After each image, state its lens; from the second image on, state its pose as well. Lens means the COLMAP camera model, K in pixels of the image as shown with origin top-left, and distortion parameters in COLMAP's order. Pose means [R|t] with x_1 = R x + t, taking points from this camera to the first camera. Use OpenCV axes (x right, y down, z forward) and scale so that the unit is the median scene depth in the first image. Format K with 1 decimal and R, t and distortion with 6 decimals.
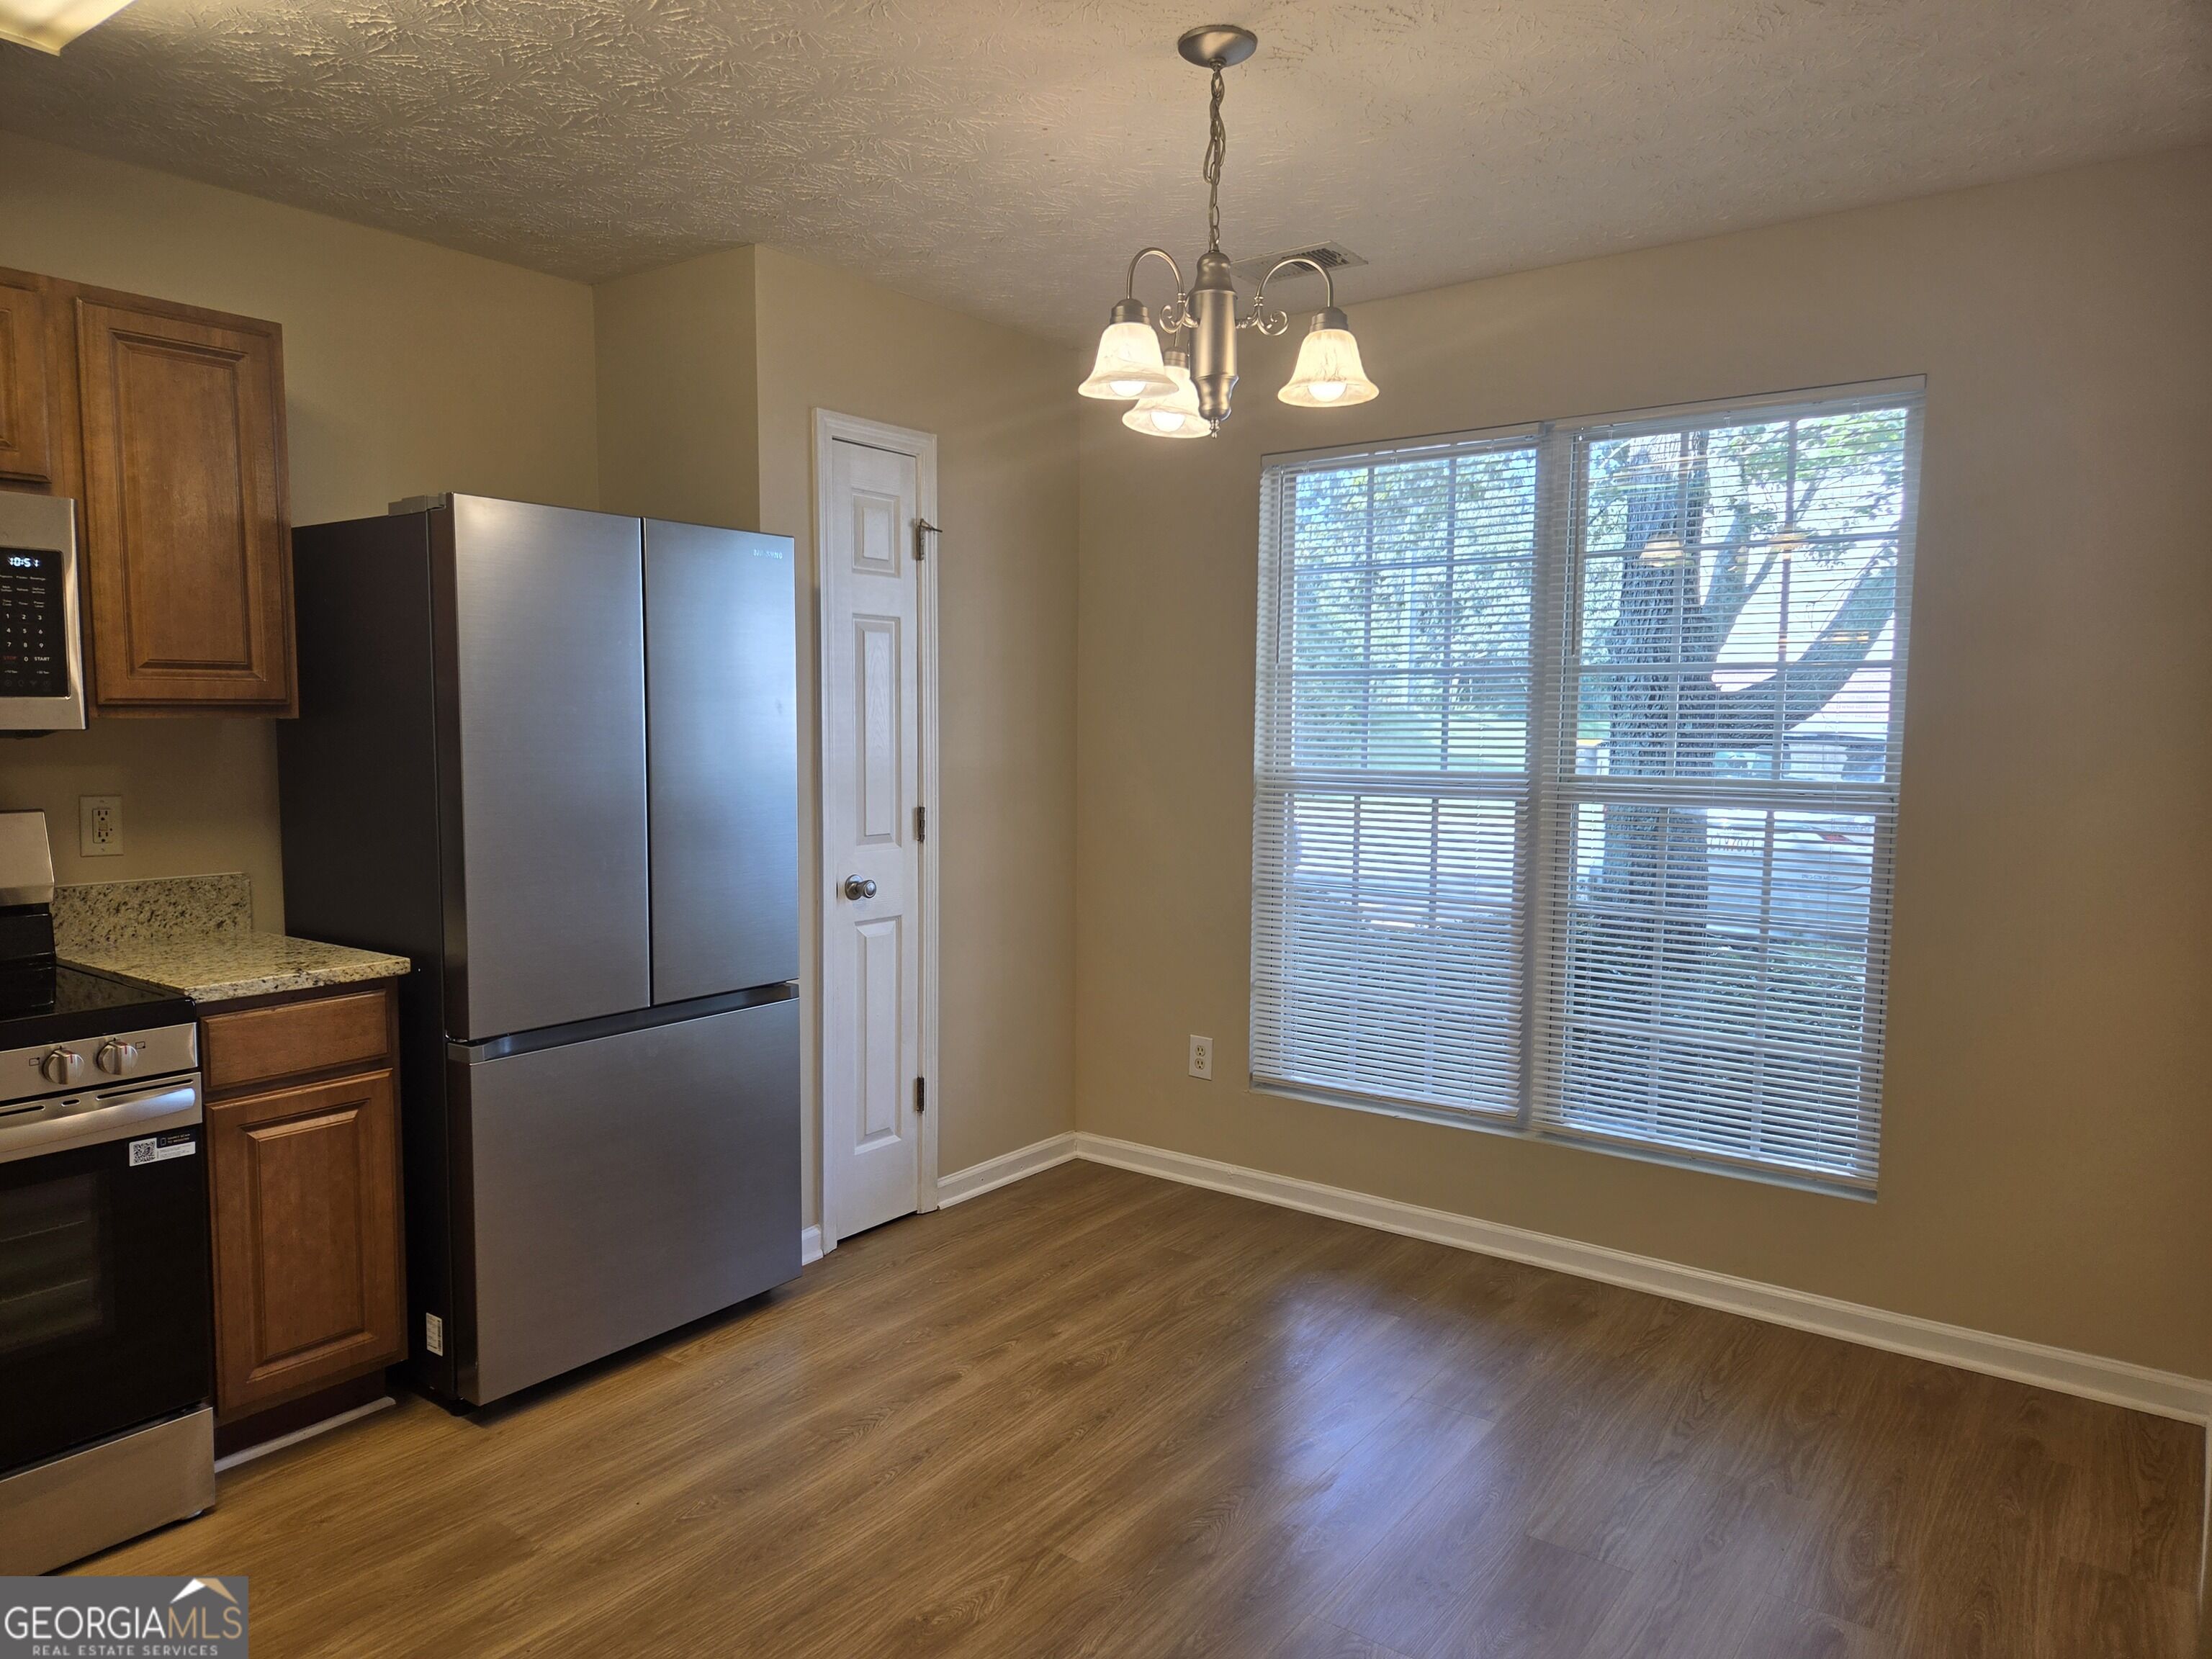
lens RADIAL K [[1465.5, 0, 1075.5], [0, 1465.5, 842.9], [0, 0, 1]] dist [0.073523, -0.054234]
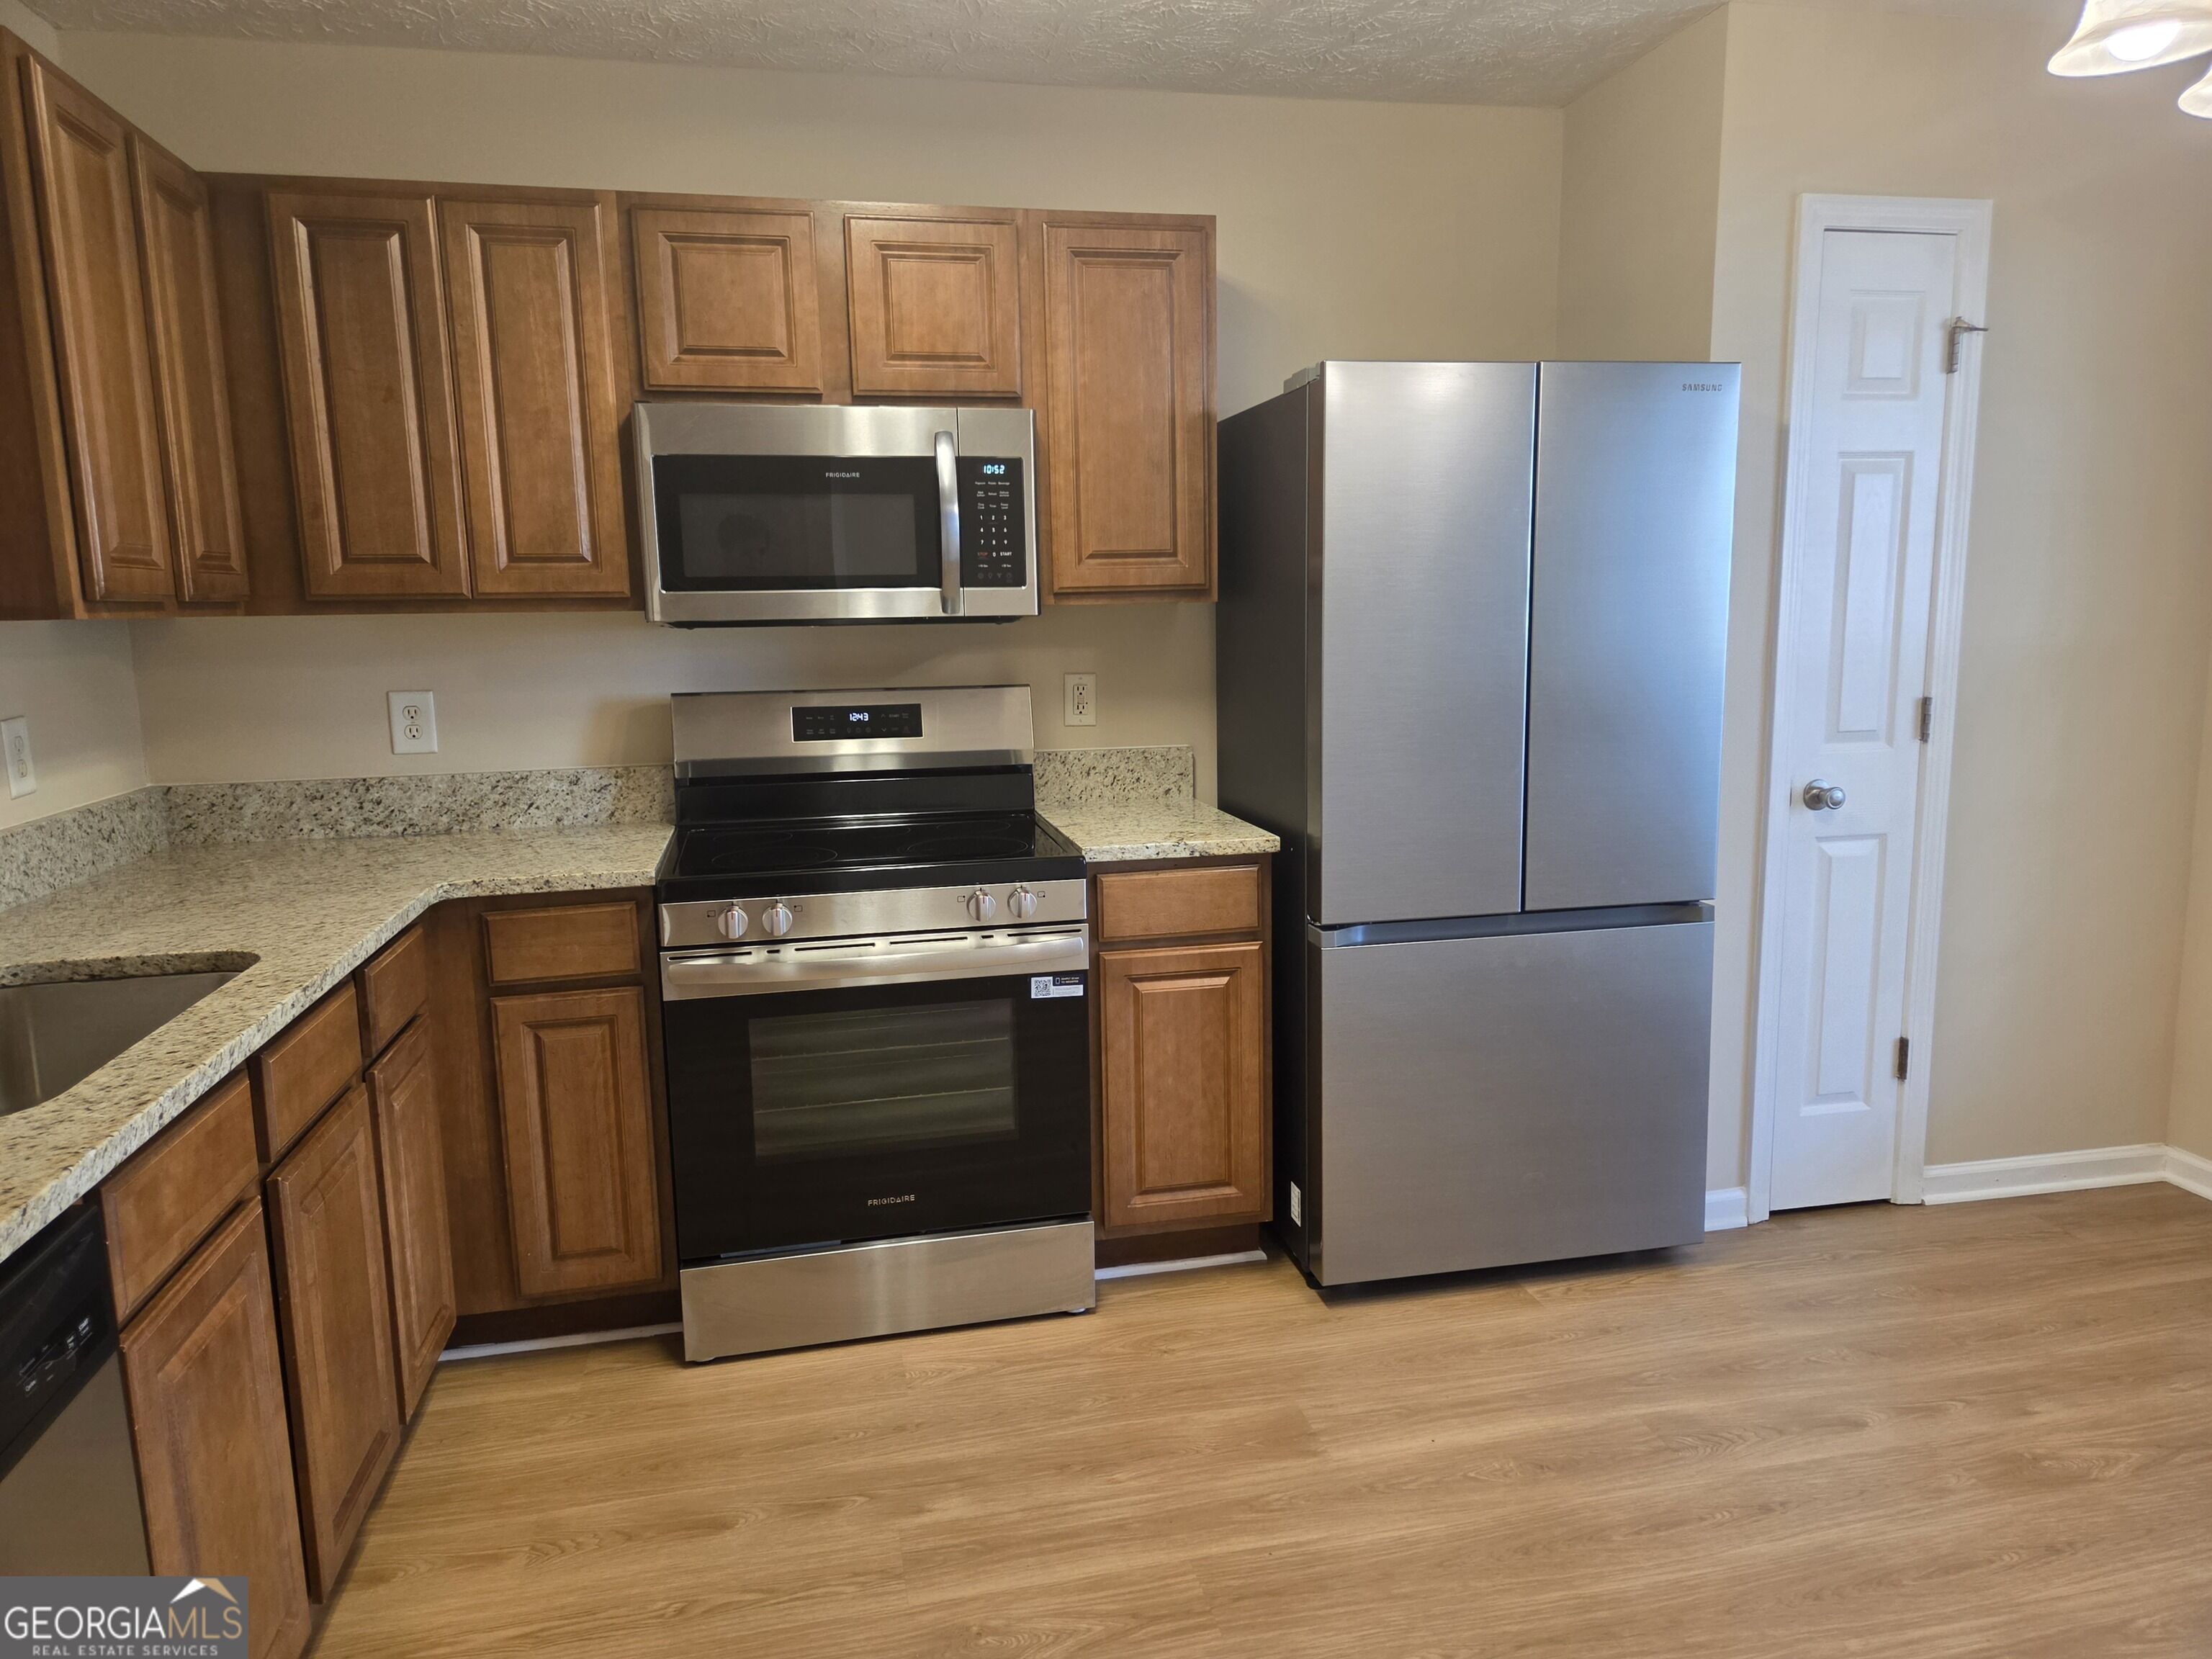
lens RADIAL K [[1472.2, 0, 1119.2], [0, 1472.2, 825.5], [0, 0, 1]] dist [0.073772, -0.053939]
pose [[0.766745, 0.077504, -0.637256, 0.108005], [-0.034571, 0.996230, 0.079568, -0.006561], [0.641021, -0.038978, 0.766533, 0.154592]]
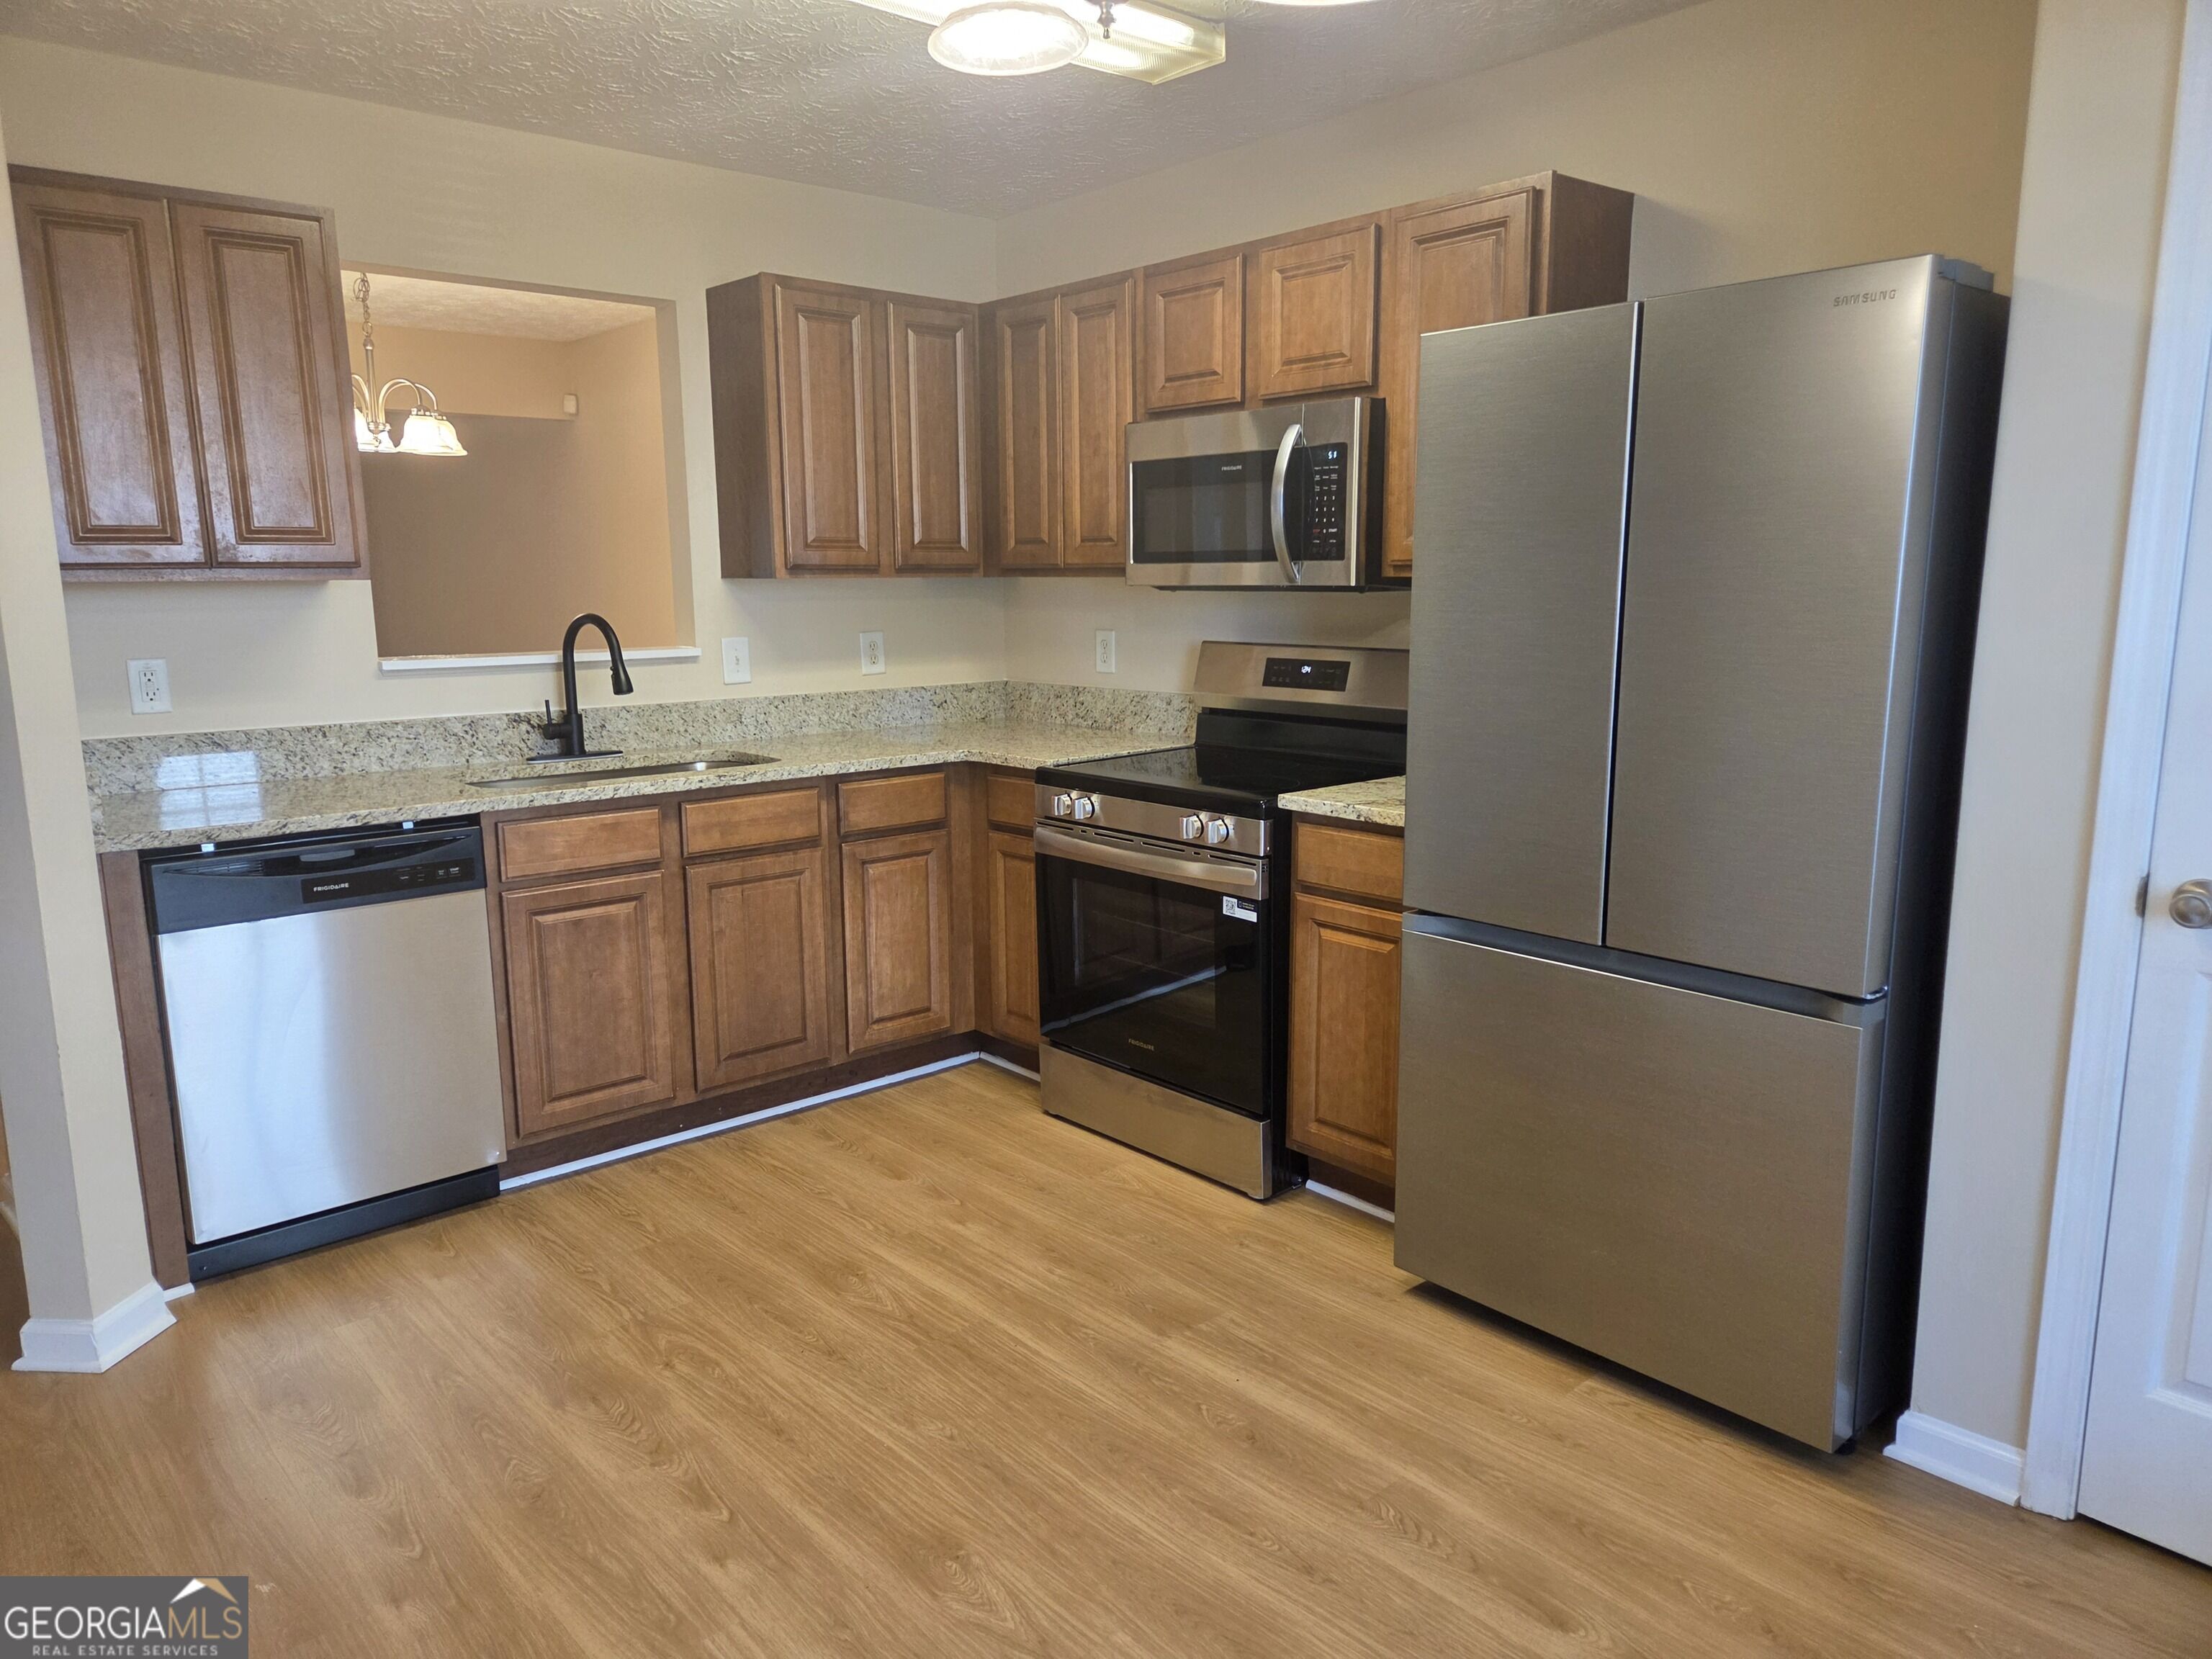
lens RADIAL K [[1472.2, 0, 1119.2], [0, 1472.2, 825.5], [0, 0, 1]] dist [0.073772, -0.053939]
pose [[-0.180754, 0.163541, -0.969836, 0.554204], [-0.081993, 0.980141, 0.180560, -0.078749], [0.980105, 0.112156, -0.163755, 0.941648]]
